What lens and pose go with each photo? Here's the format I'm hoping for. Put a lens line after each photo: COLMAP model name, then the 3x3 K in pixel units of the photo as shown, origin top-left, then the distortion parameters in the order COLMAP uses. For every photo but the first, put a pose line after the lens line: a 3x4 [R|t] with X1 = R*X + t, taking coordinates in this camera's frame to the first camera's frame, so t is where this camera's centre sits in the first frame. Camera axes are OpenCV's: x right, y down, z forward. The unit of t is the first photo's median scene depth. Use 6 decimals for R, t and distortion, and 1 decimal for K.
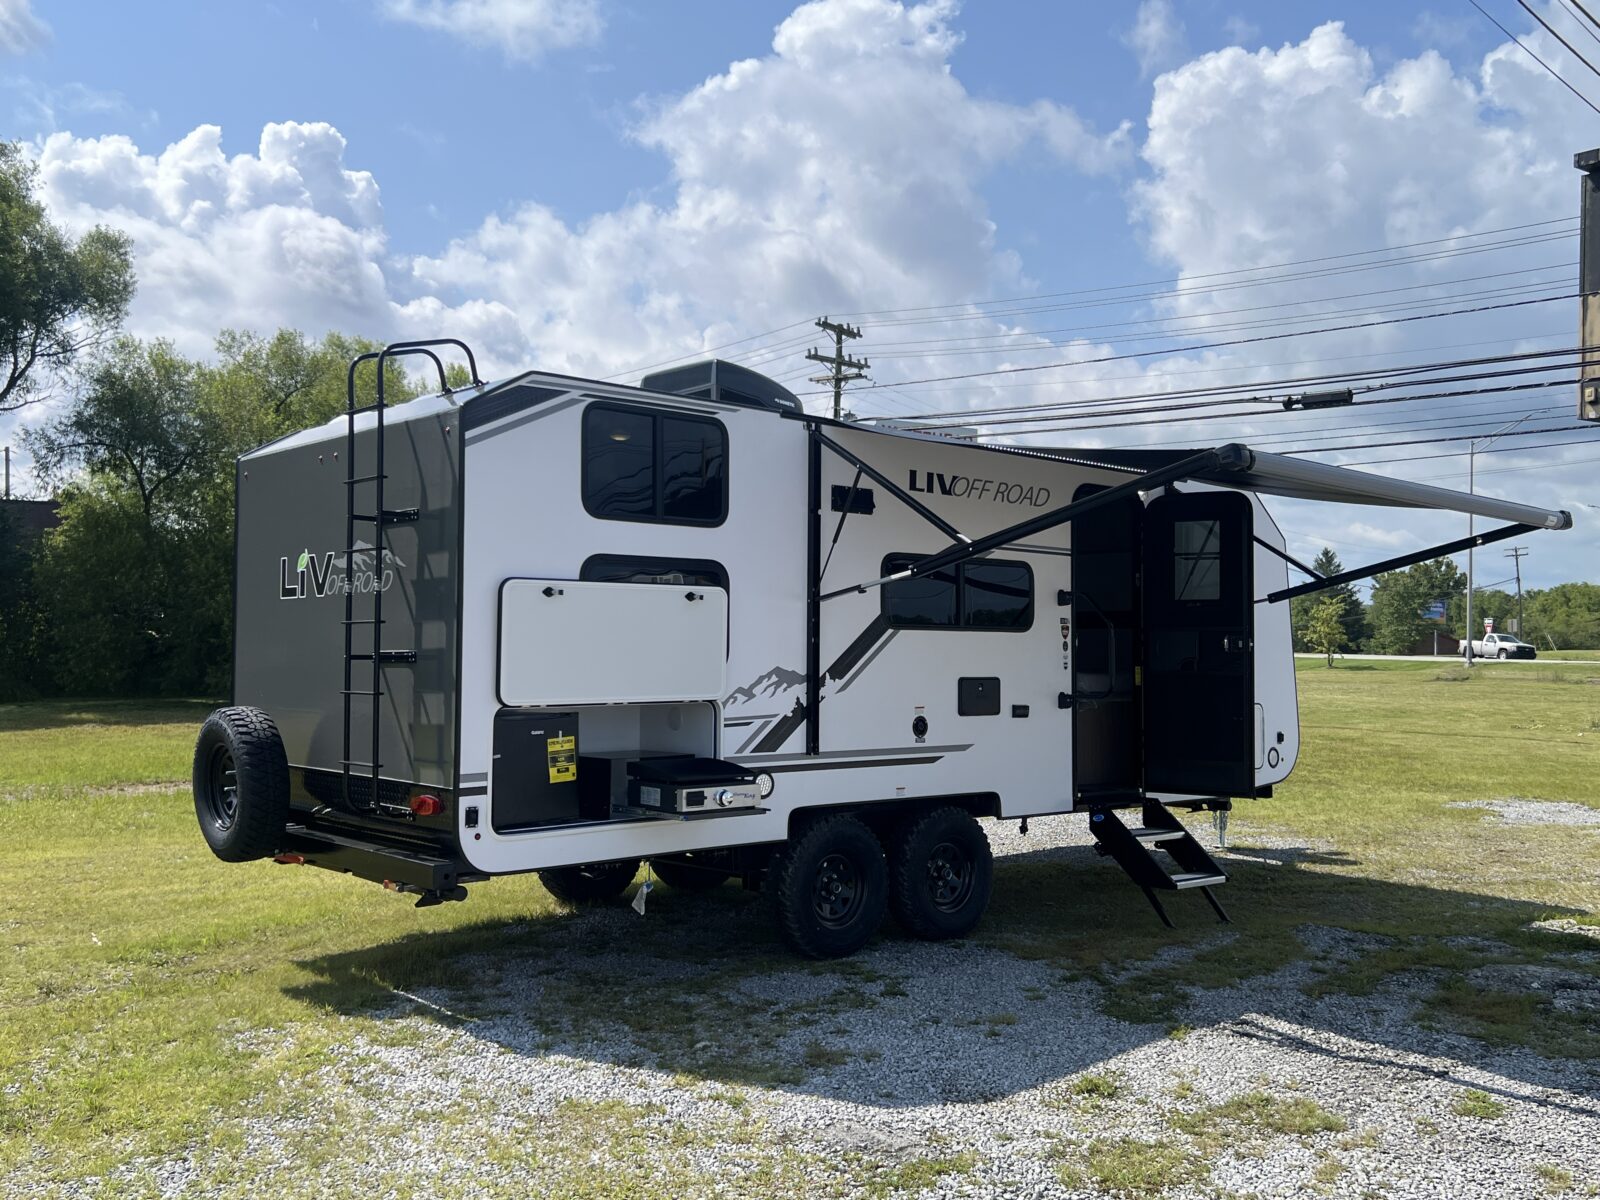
lens RADIAL K [[1488.4, 0, 821.0], [0, 1488.4, 554.9], [0, 0, 1]] dist [0.041048, 0.000000]
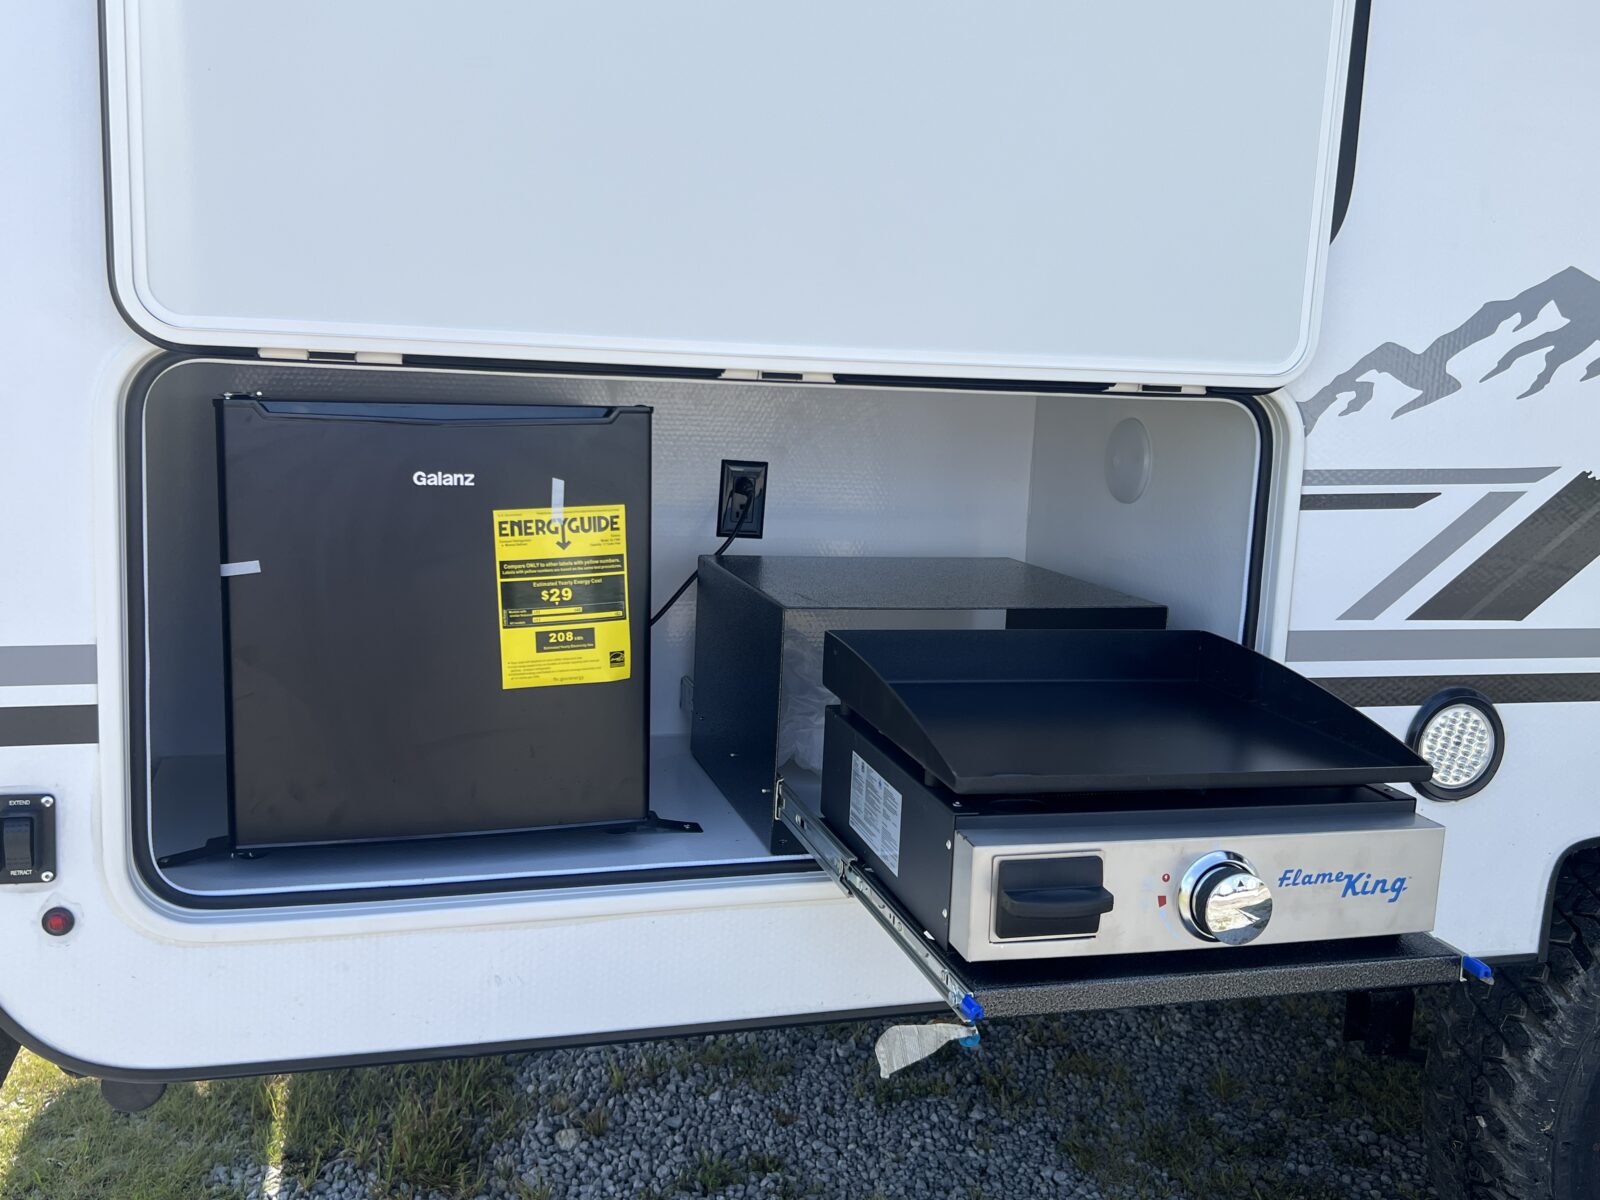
lens RADIAL K [[1488.4, 0, 792.7], [0, 1488.4, 598.3], [0, 0, 1]] dist [0.041048, 0.000000]
pose [[0.898348, 0.099388, -0.427894, -0.032442], [-0.011589, 0.979092, 0.203085, 0.078130], [0.439132, -0.177483, 0.880718, 0.714601]]
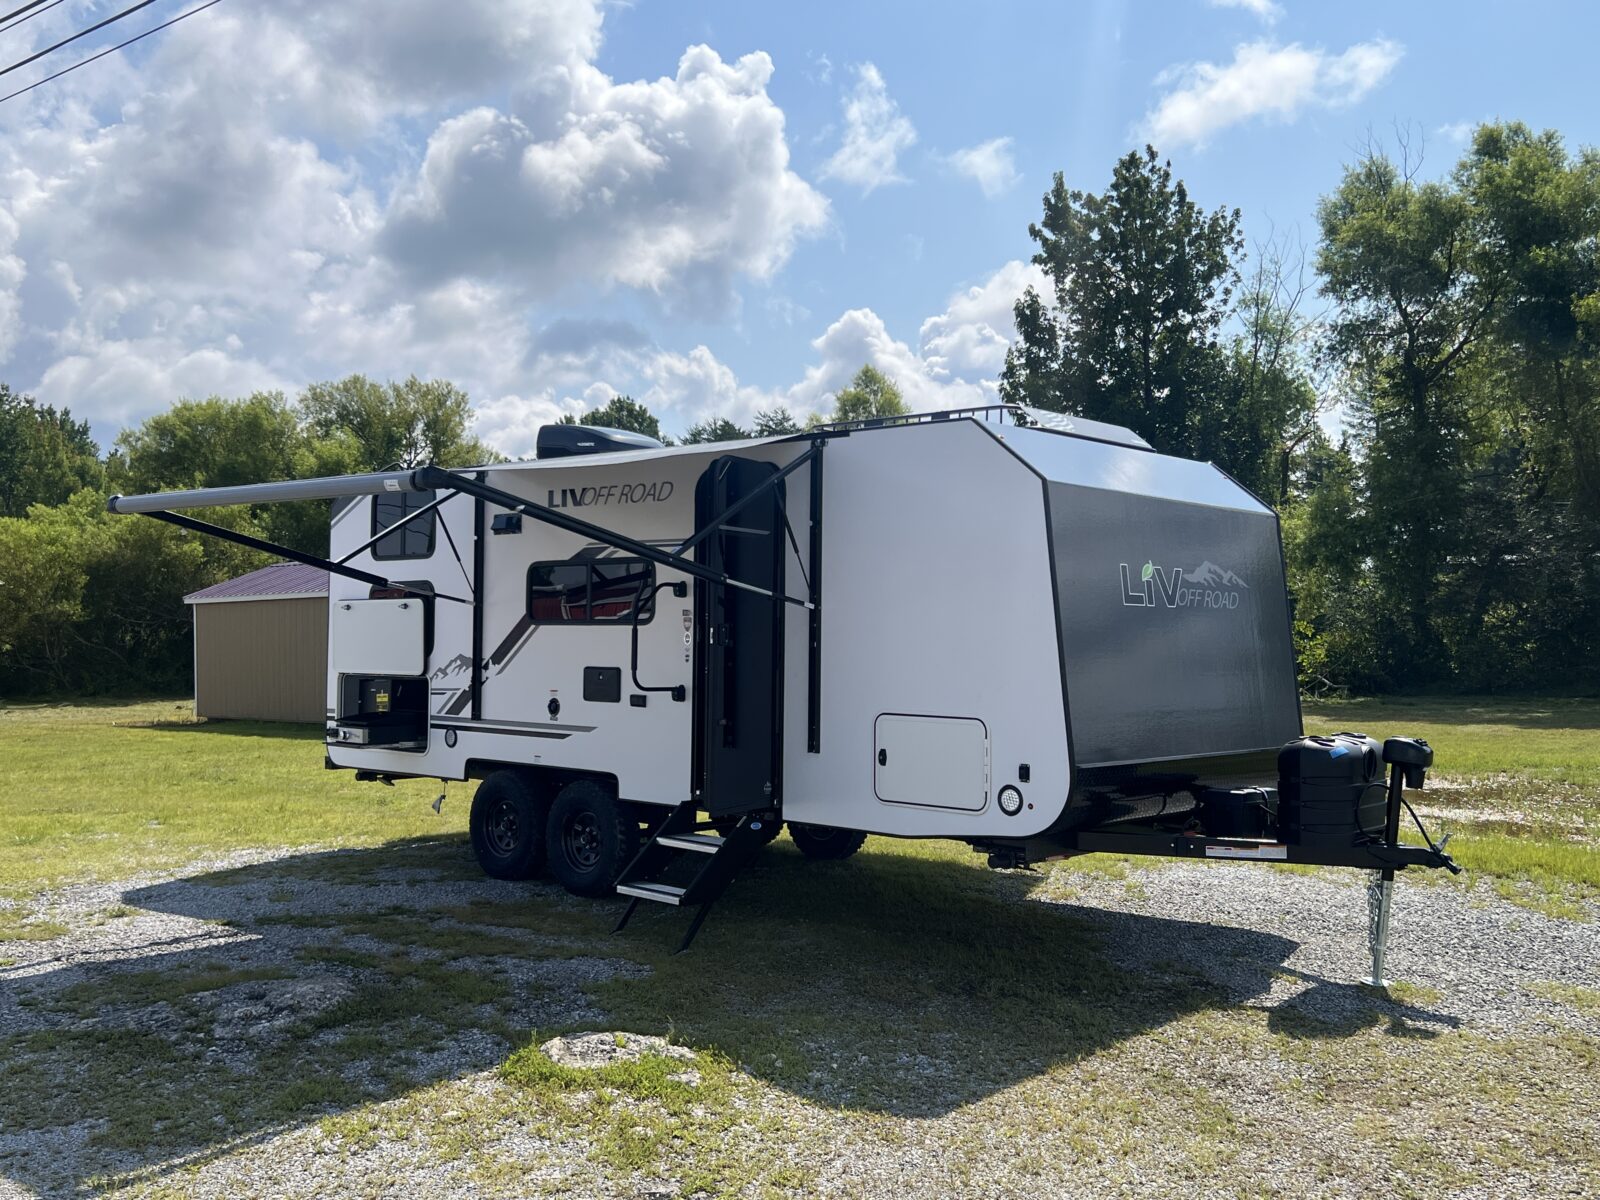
lens RADIAL K [[1521.9, 0, 806.5], [0, 1521.9, 596.5], [0, 0, 1]] dist [0.006464, 0.000000]
pose [[0.080347, -0.036280, -0.996107, 1.390279], [0.054562, 0.997999, -0.031948, 0.083516], [0.995273, -0.051783, 0.082165, 1.191276]]
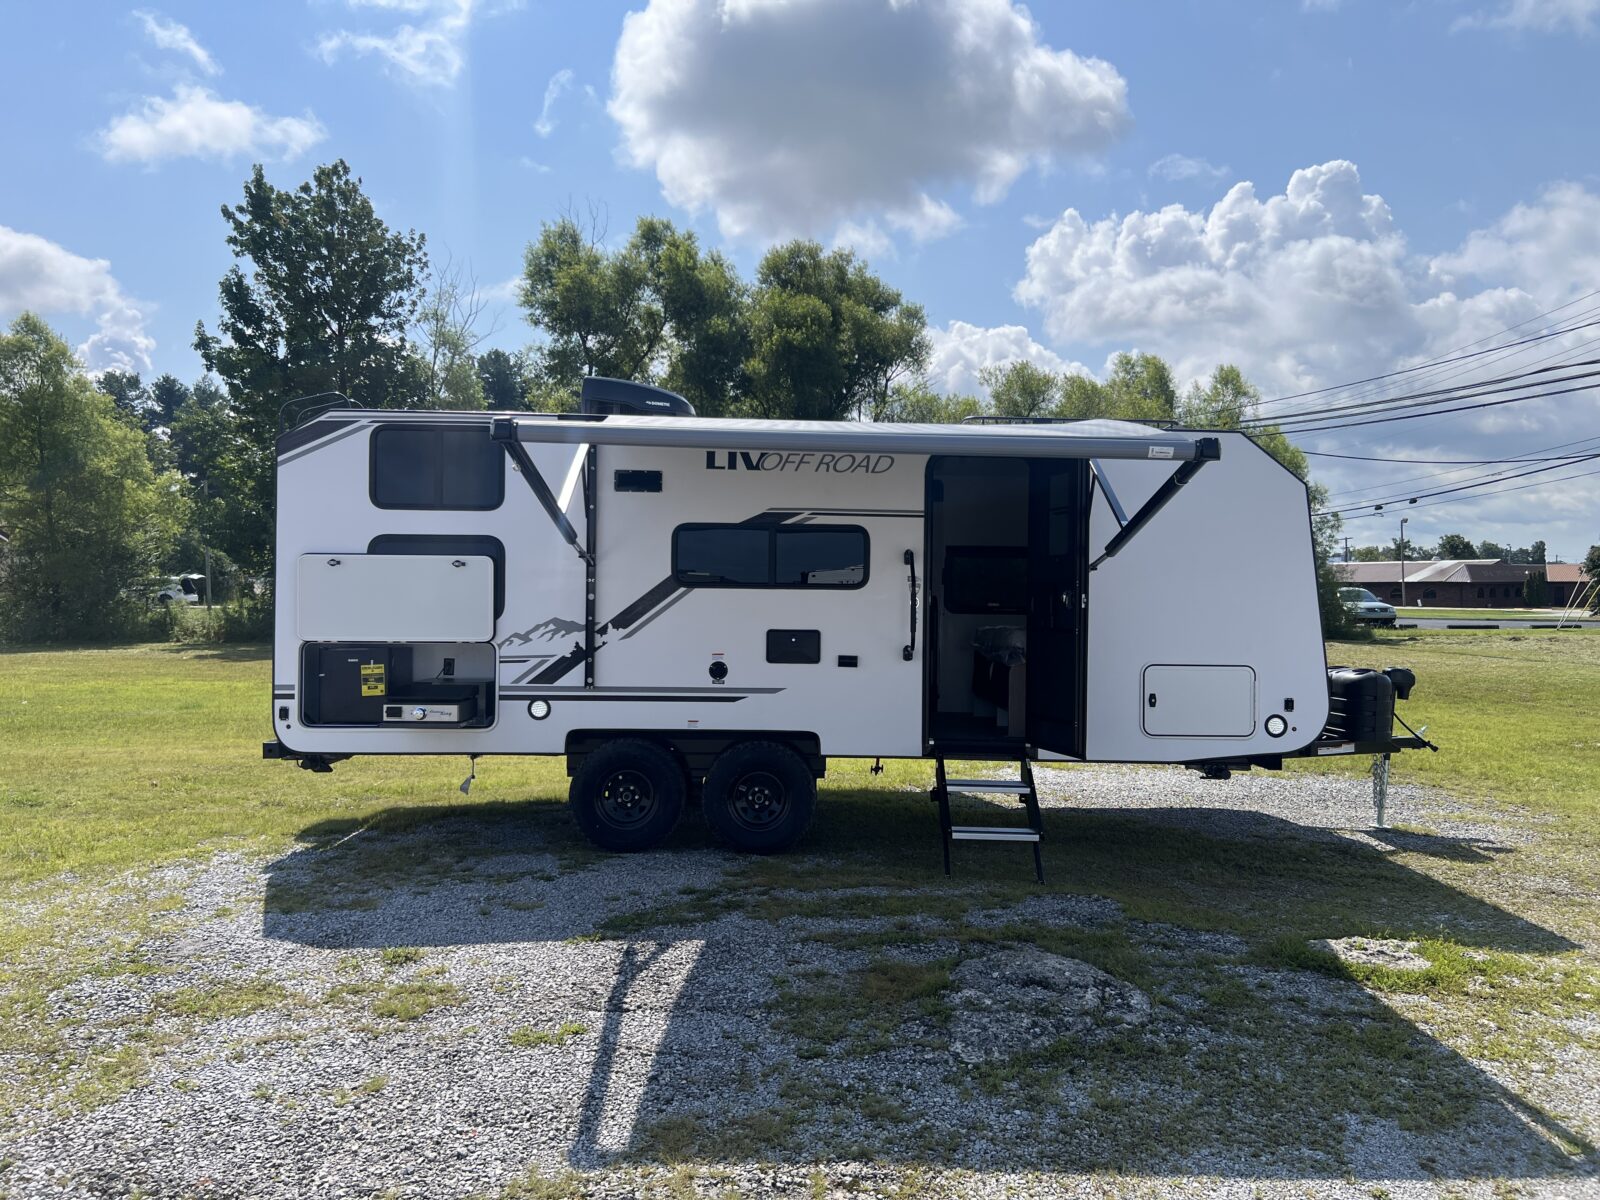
lens RADIAL K [[1206.7, 0, 801.4], [0, 1206.7, 611.6], [0, 0, 1]] dist [0.040851, -0.039195]
pose [[0.756280, 0.003793, -0.654237, 0.797083], [0.036672, 0.998165, 0.048178, 0.027492], [0.653219, -0.060428, 0.754754, 0.352430]]
